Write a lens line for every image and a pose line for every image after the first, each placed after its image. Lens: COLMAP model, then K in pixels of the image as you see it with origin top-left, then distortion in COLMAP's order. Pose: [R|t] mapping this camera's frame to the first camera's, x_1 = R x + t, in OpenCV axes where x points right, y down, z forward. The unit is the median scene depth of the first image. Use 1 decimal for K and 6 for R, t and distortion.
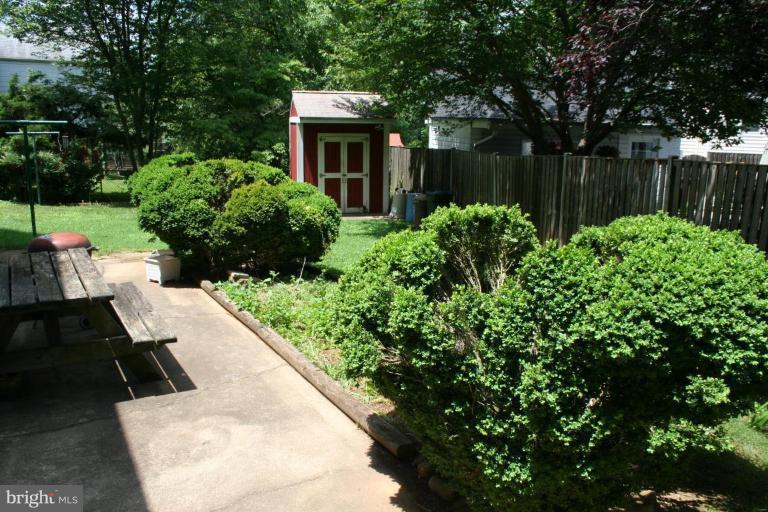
lens RADIAL K [[638.6, 0, 385.0], [0, 638.6, 267.3], [0, 0, 1]] dist [-0.168610, 0.152594]
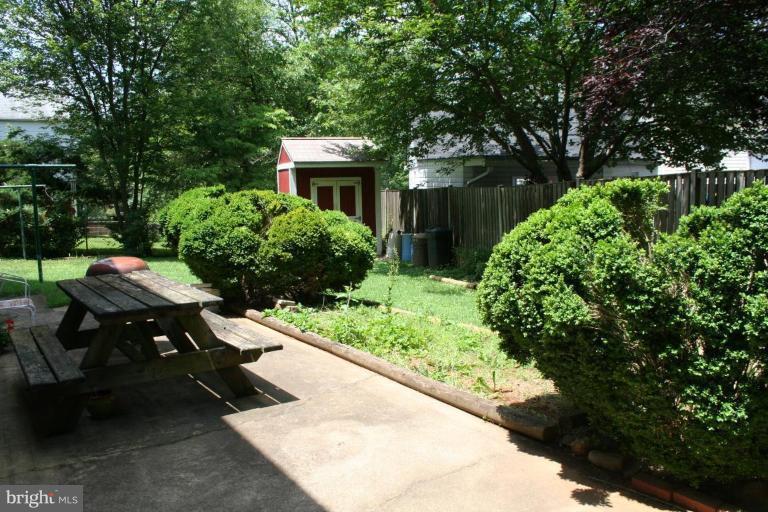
lens RADIAL K [[638.6, 0, 385.0], [0, 638.6, 267.3], [0, 0, 1]] dist [-0.168610, 0.152594]
pose [[0.996585, -0.043548, 0.070152, -0.147820], [0.049675, 0.994872, -0.088101, 0.054329], [-0.065956, 0.091285, 0.993638, 0.006503]]
